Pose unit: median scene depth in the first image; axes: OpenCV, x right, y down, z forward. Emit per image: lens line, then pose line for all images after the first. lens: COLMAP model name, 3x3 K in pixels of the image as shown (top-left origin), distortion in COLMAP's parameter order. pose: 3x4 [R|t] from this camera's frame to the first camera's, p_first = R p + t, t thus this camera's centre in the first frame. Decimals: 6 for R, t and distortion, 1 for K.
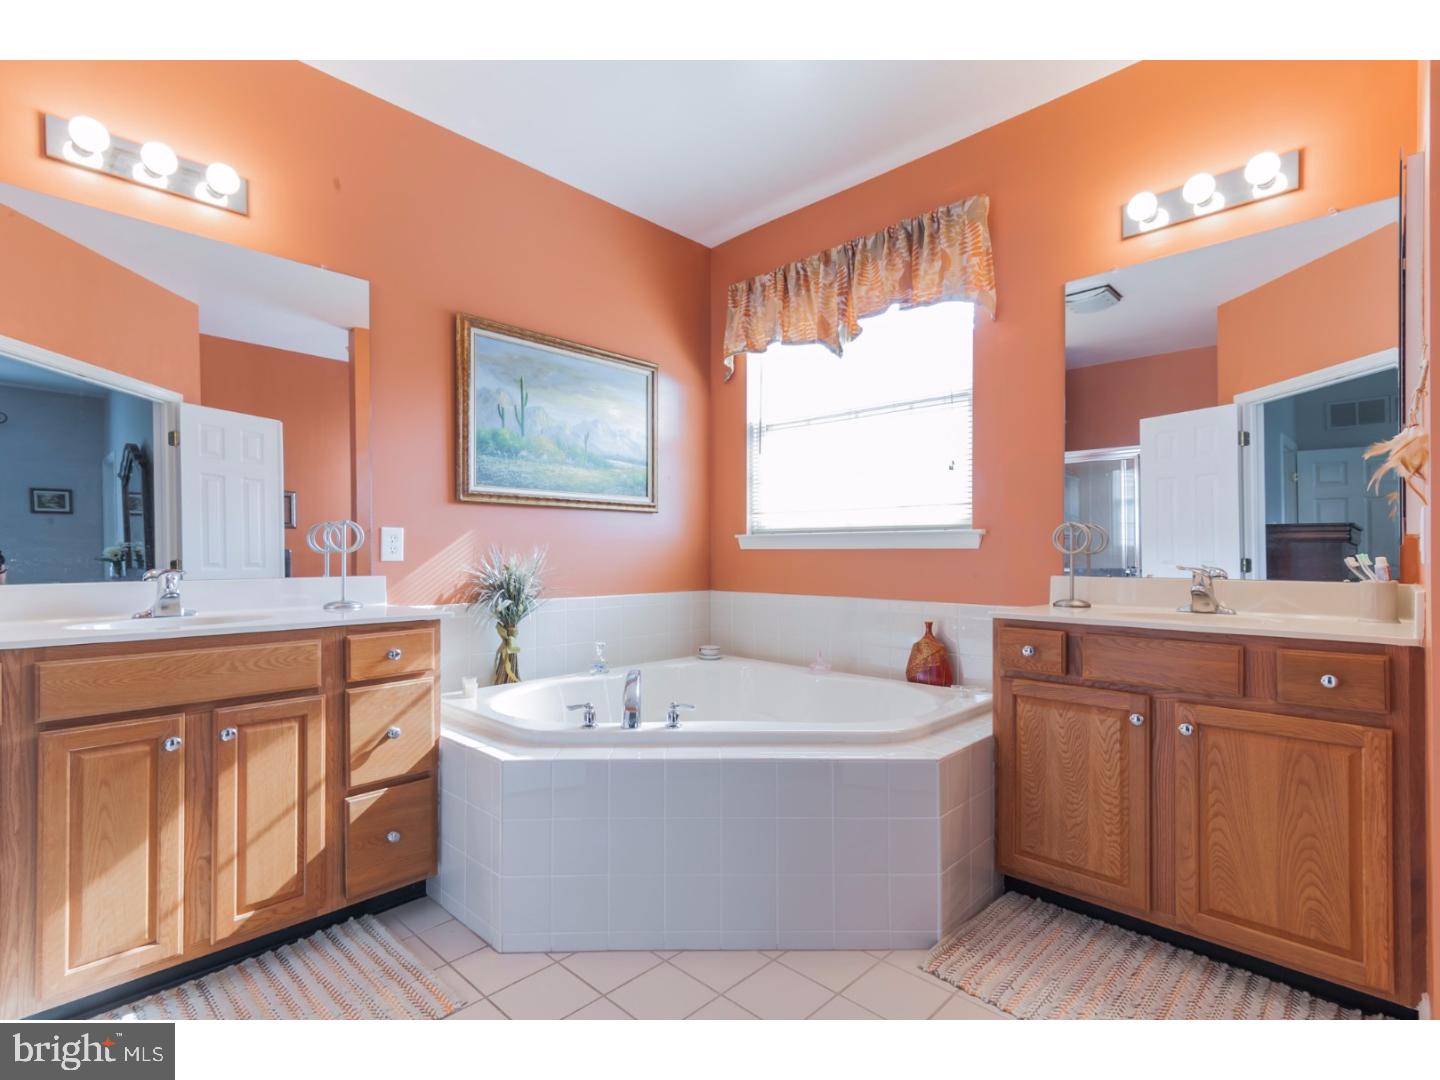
lens RADIAL K [[704.5, 0, 733.2], [0, 704.5, 544.9], [0, 0, 1]] dist [0.010292, 0.000360]
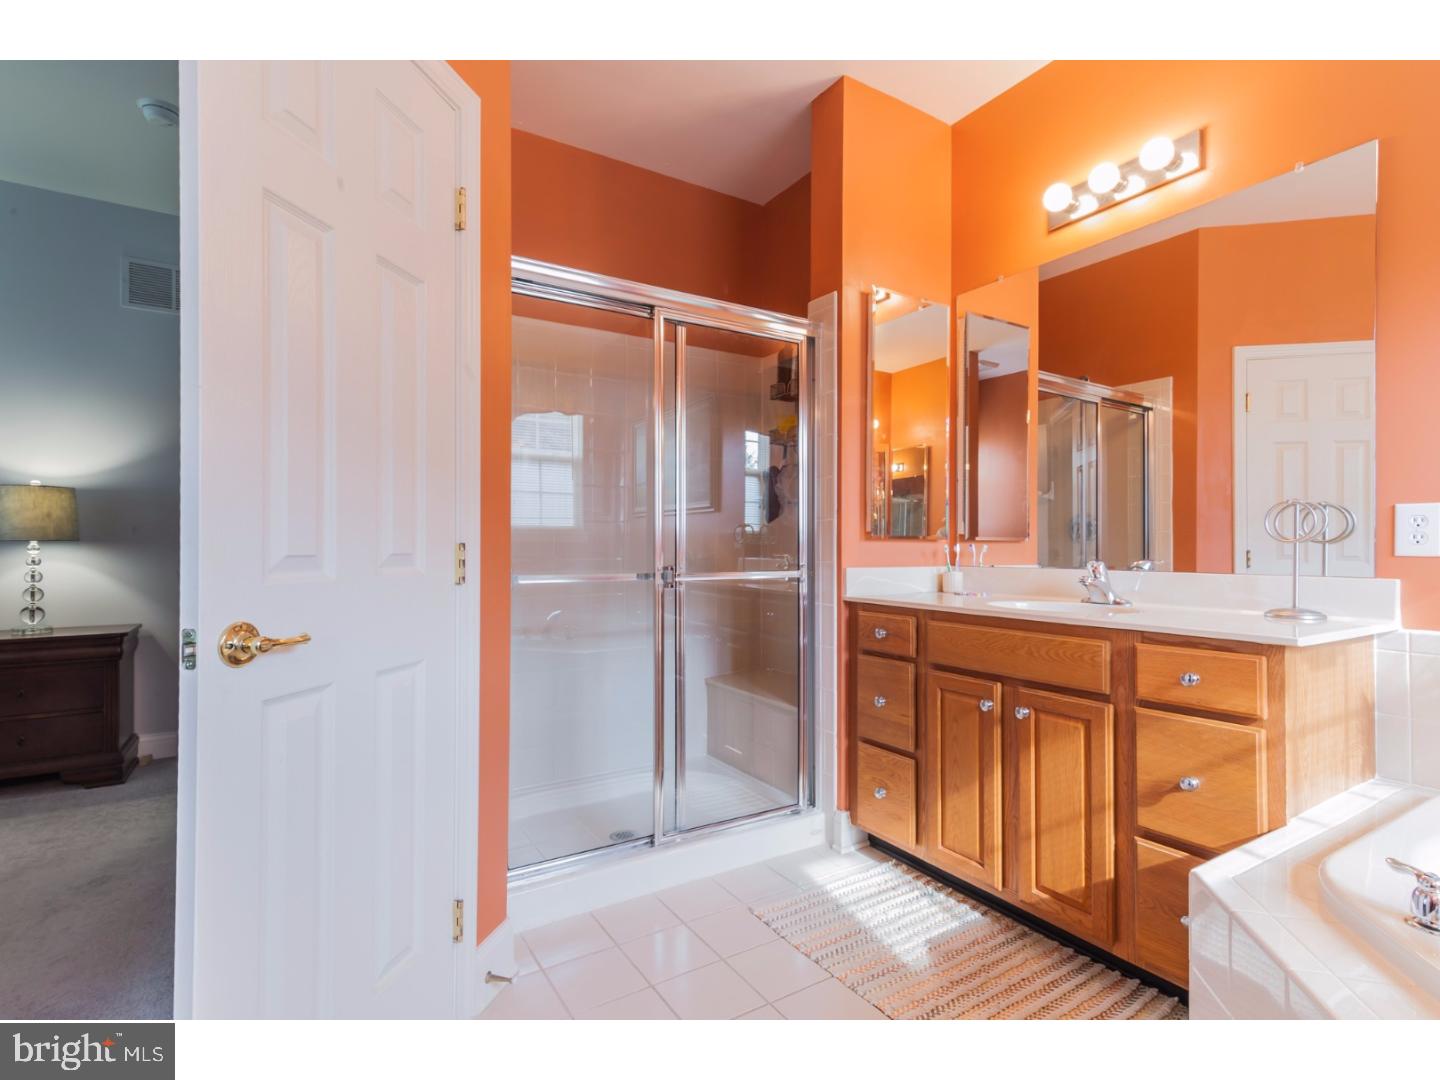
lens RADIAL K [[704.5, 0, 733.2], [0, 704.5, 544.9], [0, 0, 1]] dist [0.010292, 0.000360]
pose [[-0.254831, 0.001108, -0.966985, 0.404730], [0.010929, 0.999939, -0.001734, 0.009886], [0.966924, -0.011010, -0.254827, 0.799787]]
